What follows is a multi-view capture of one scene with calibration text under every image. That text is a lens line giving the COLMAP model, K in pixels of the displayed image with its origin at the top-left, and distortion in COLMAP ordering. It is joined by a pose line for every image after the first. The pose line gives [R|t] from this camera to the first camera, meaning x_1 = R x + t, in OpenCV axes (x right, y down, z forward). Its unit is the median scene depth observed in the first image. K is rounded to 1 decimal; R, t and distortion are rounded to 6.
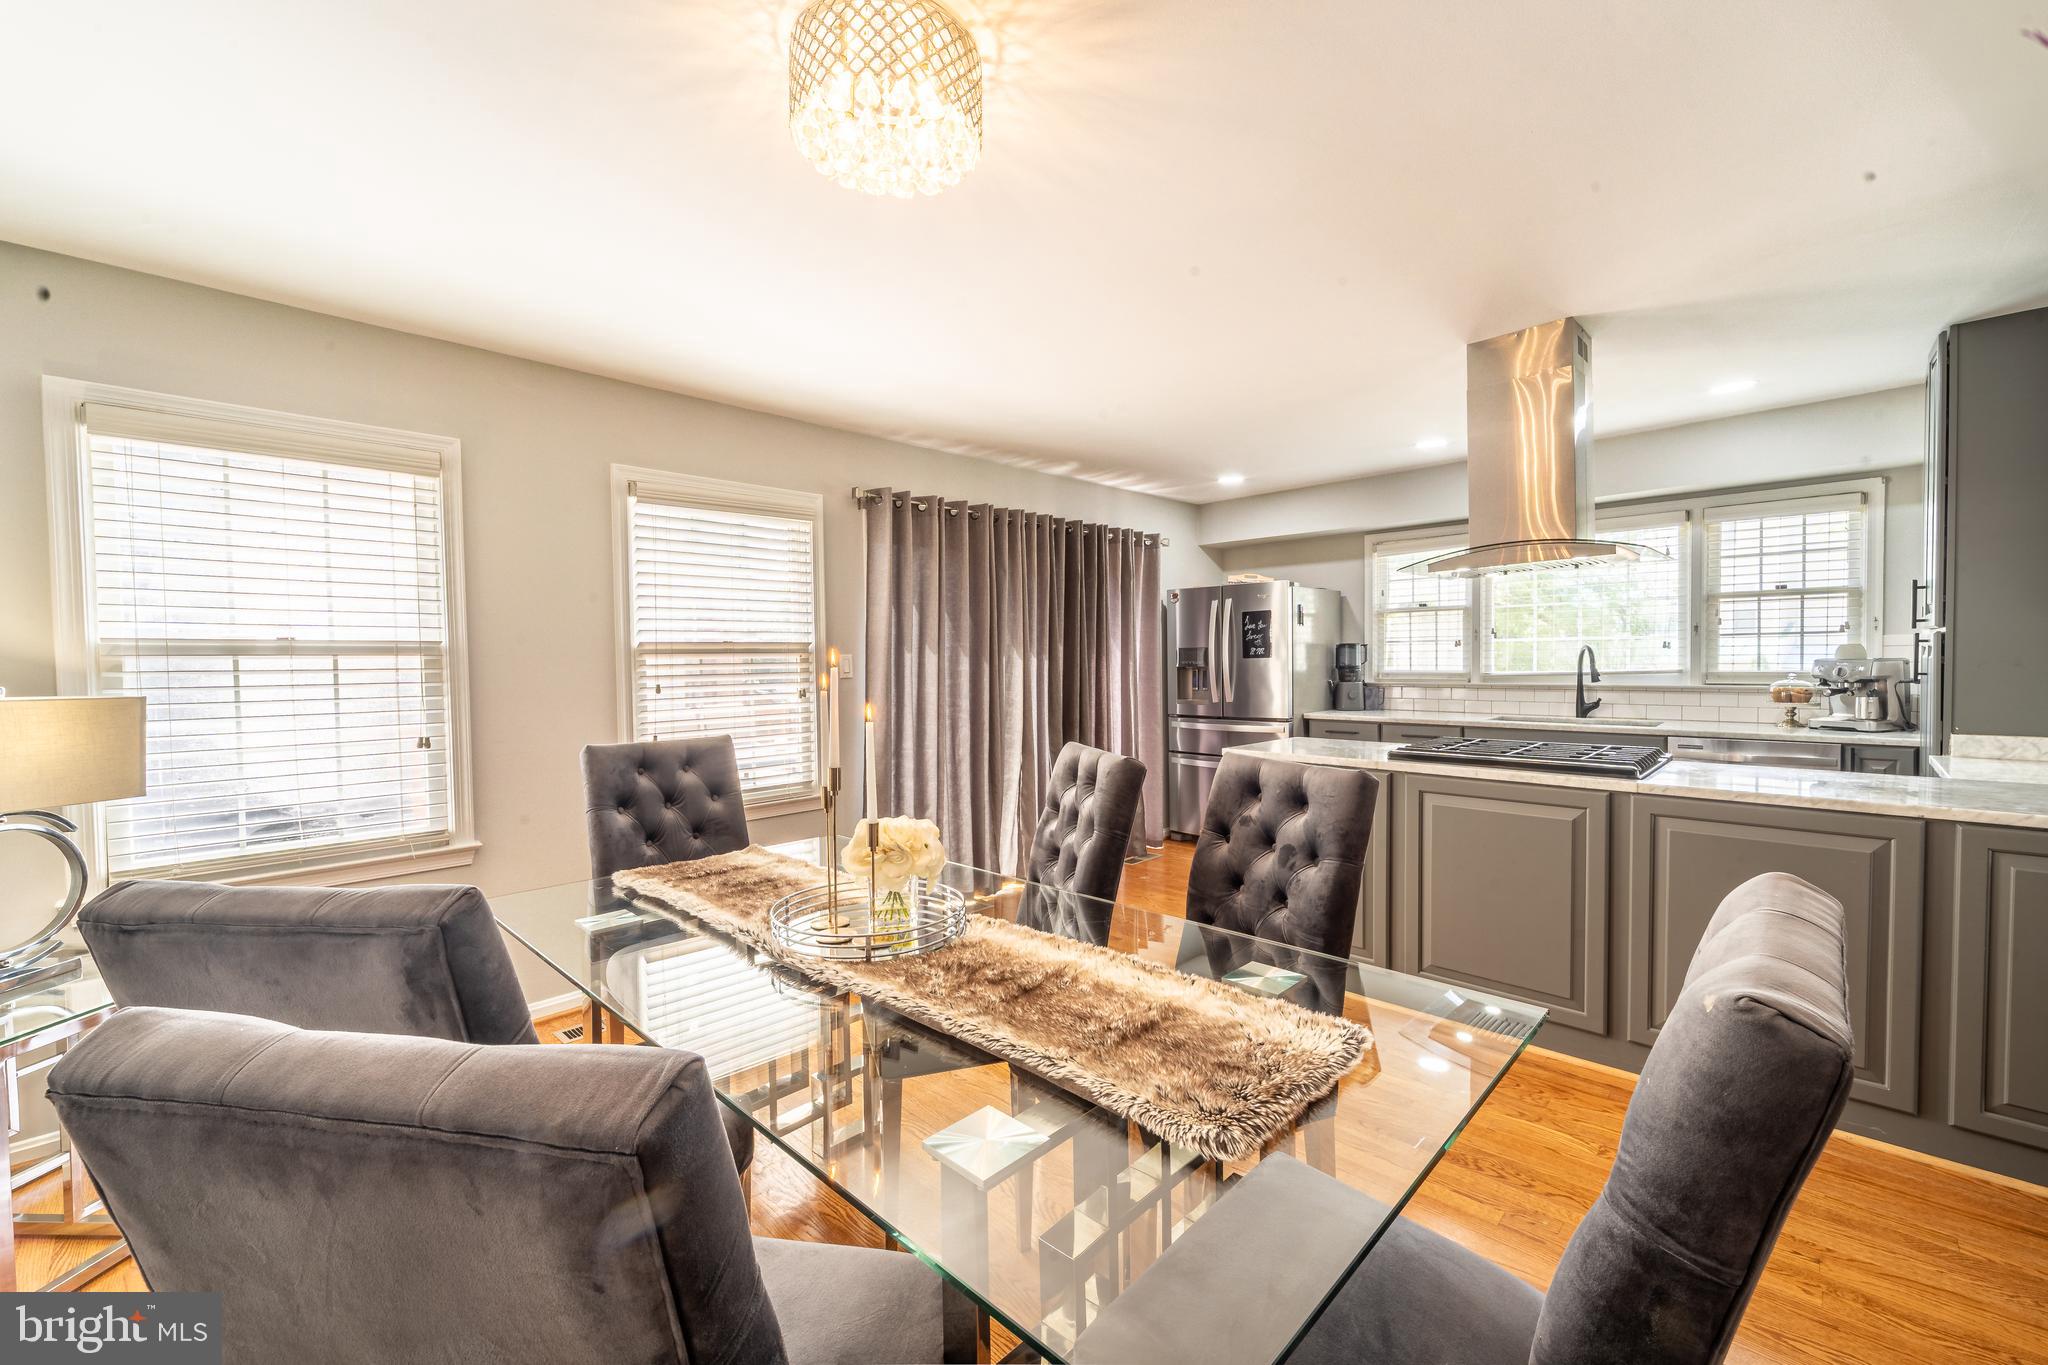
lens RADIAL K [[823.6, 0, 1030.0], [0, 823.6, 685.1], [0, 0, 1]] dist [0.002945, 0.000412]
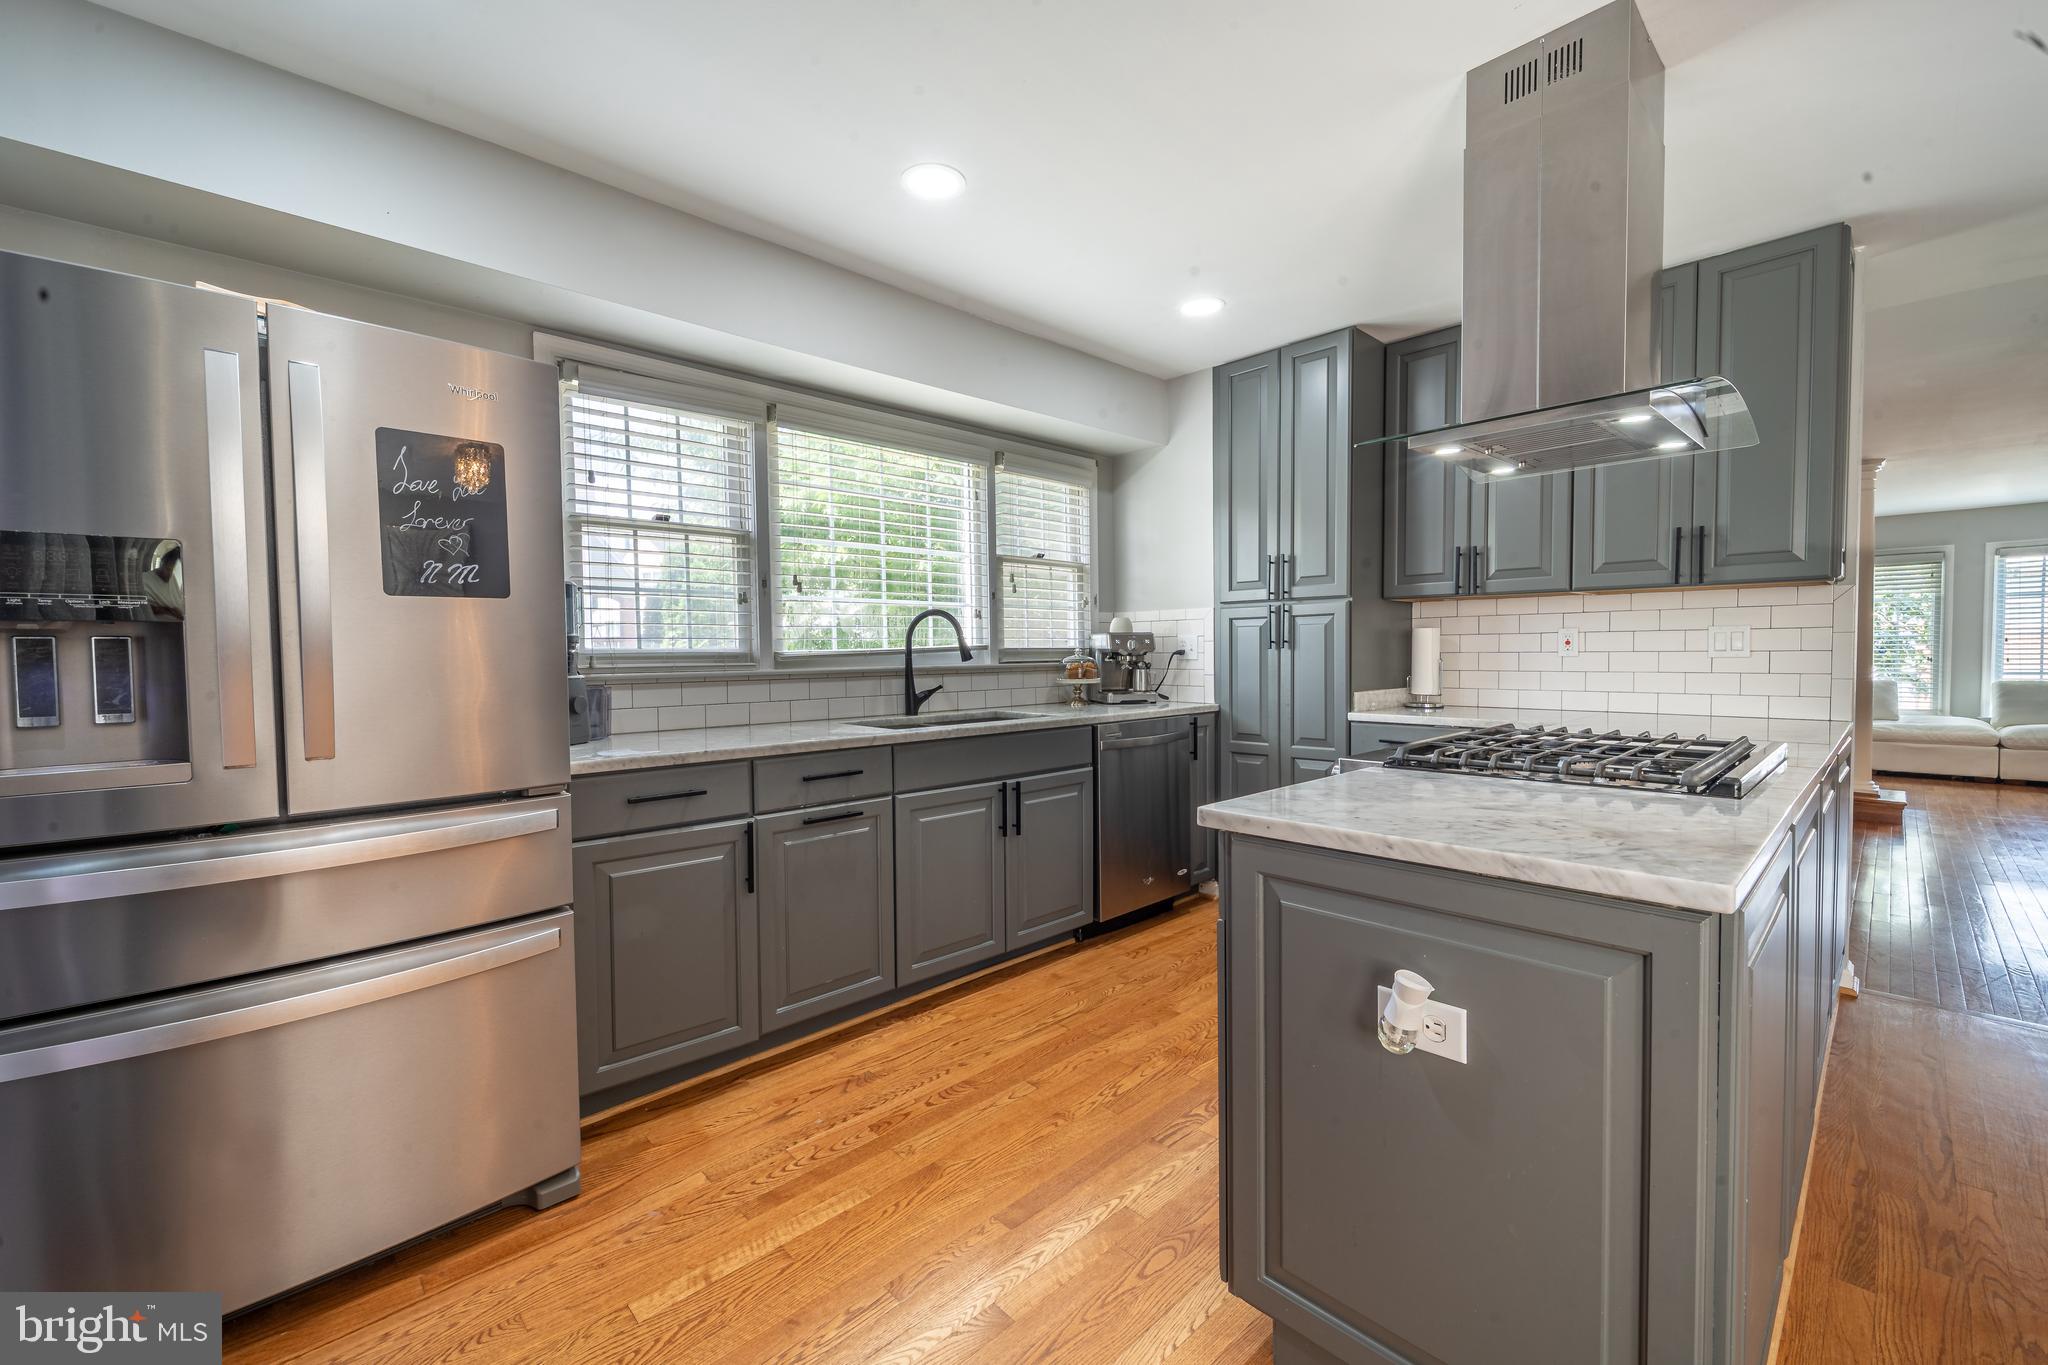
lens RADIAL K [[823.6, 0, 1030.0], [0, 823.6, 685.1], [0, 0, 1]] dist [0.002945, 0.000412]
pose [[0.037742, -0.028483, 0.998881, -0.019454], [0.043878, 0.998677, 0.026819, 0.000469], [-0.998324, 0.042817, 0.038942, 0.887793]]
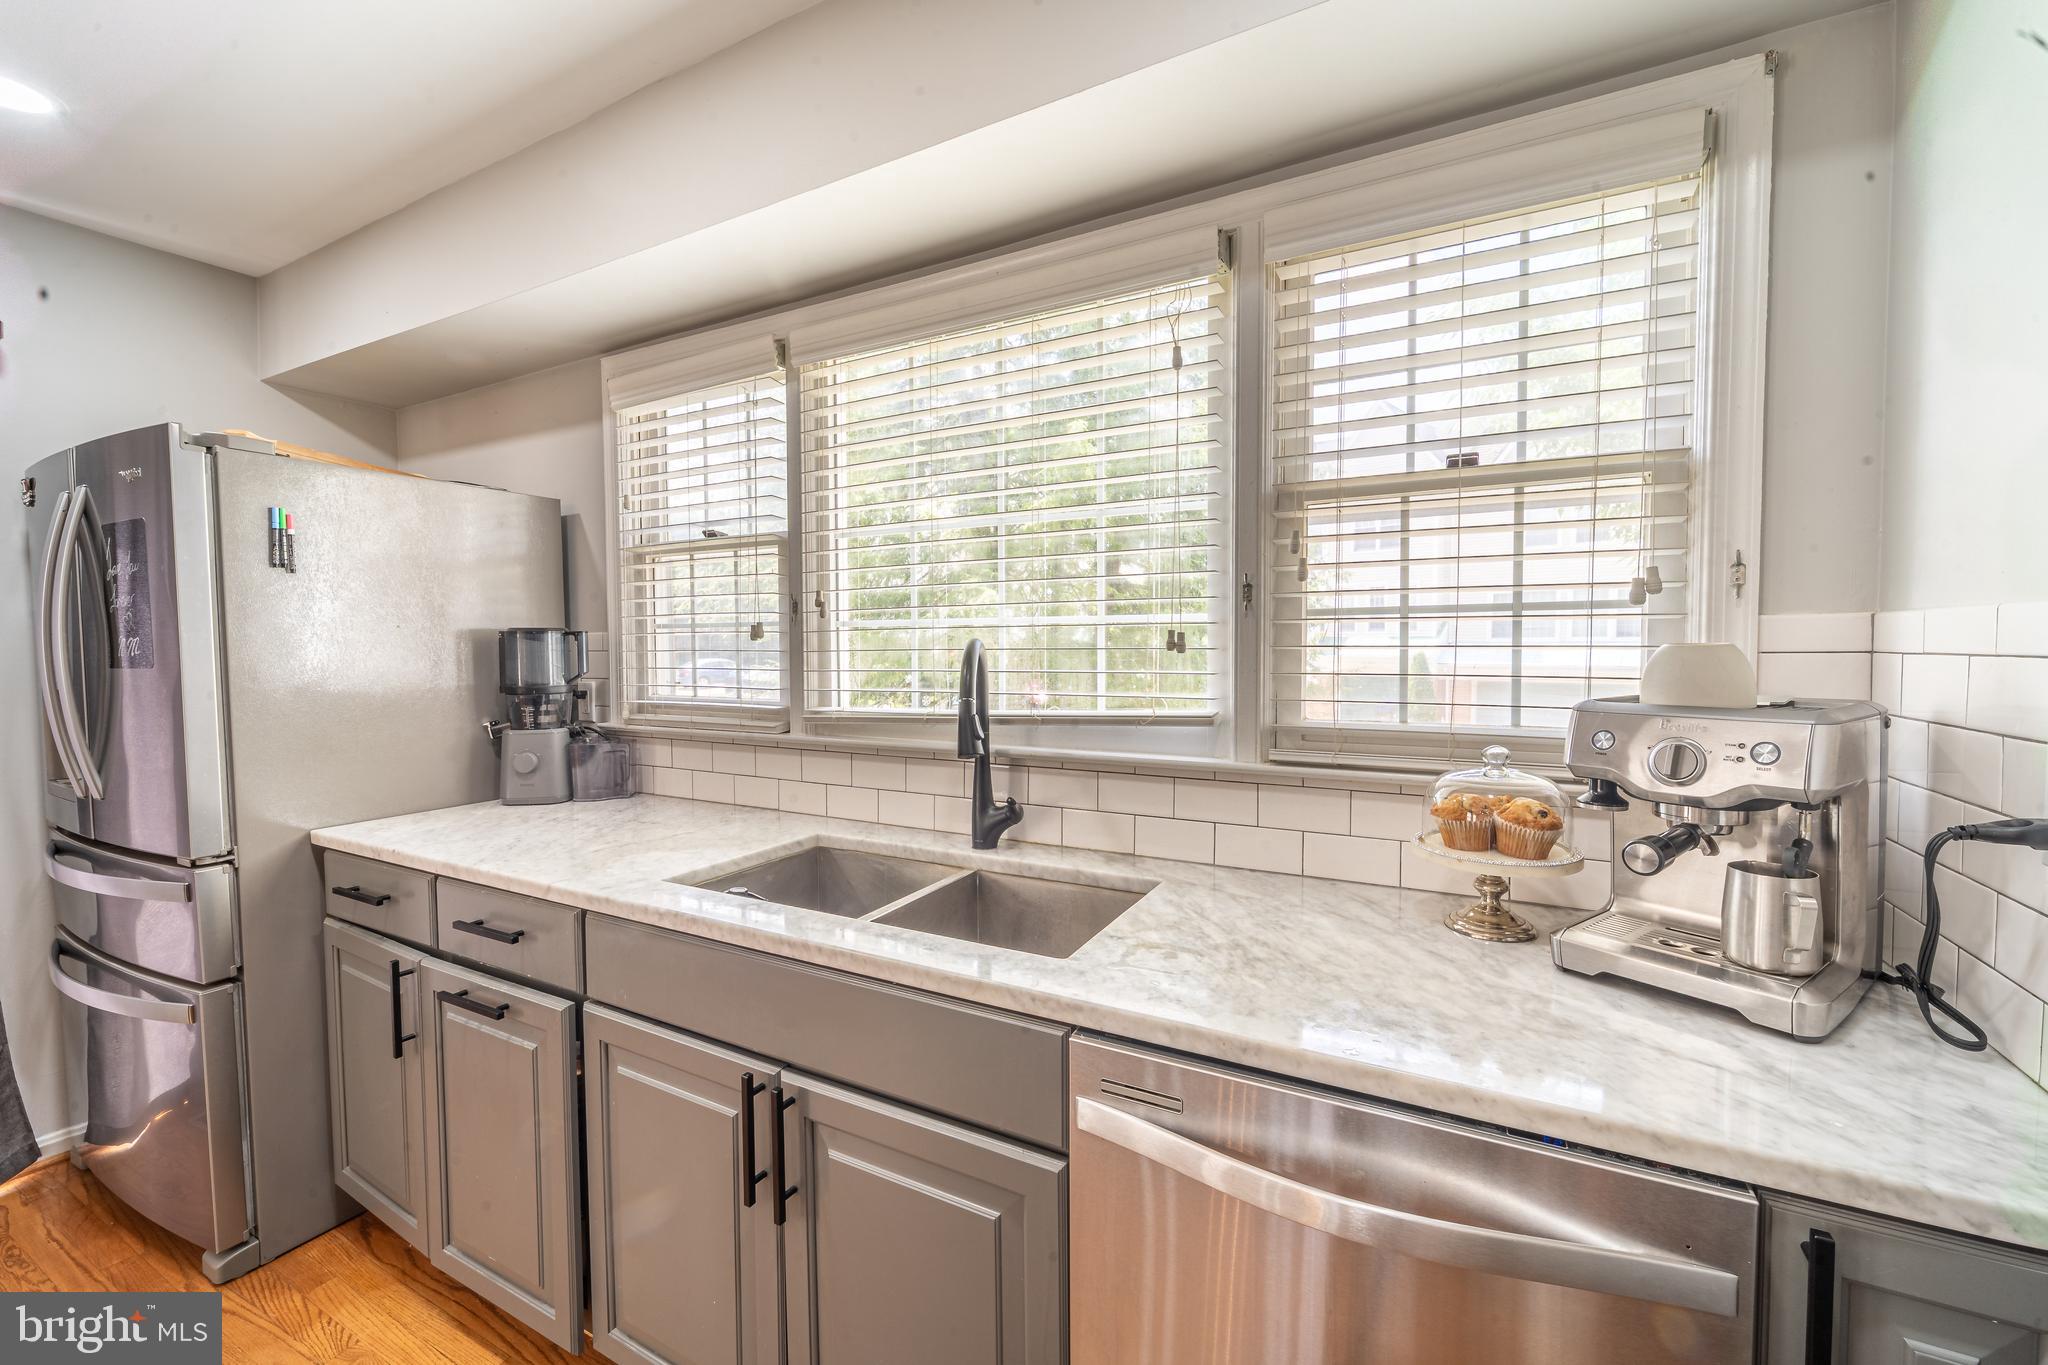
lens RADIAL K [[823.6, 0, 1030.0], [0, 823.6, 685.1], [0, 0, 1]] dist [0.002945, 0.000412]
pose [[0.961376, 0.009604, 0.275070, 0.600850], [-0.008514, 0.999950, -0.005154, -0.027652], [-0.275106, 0.002613, 0.961410, 0.671285]]
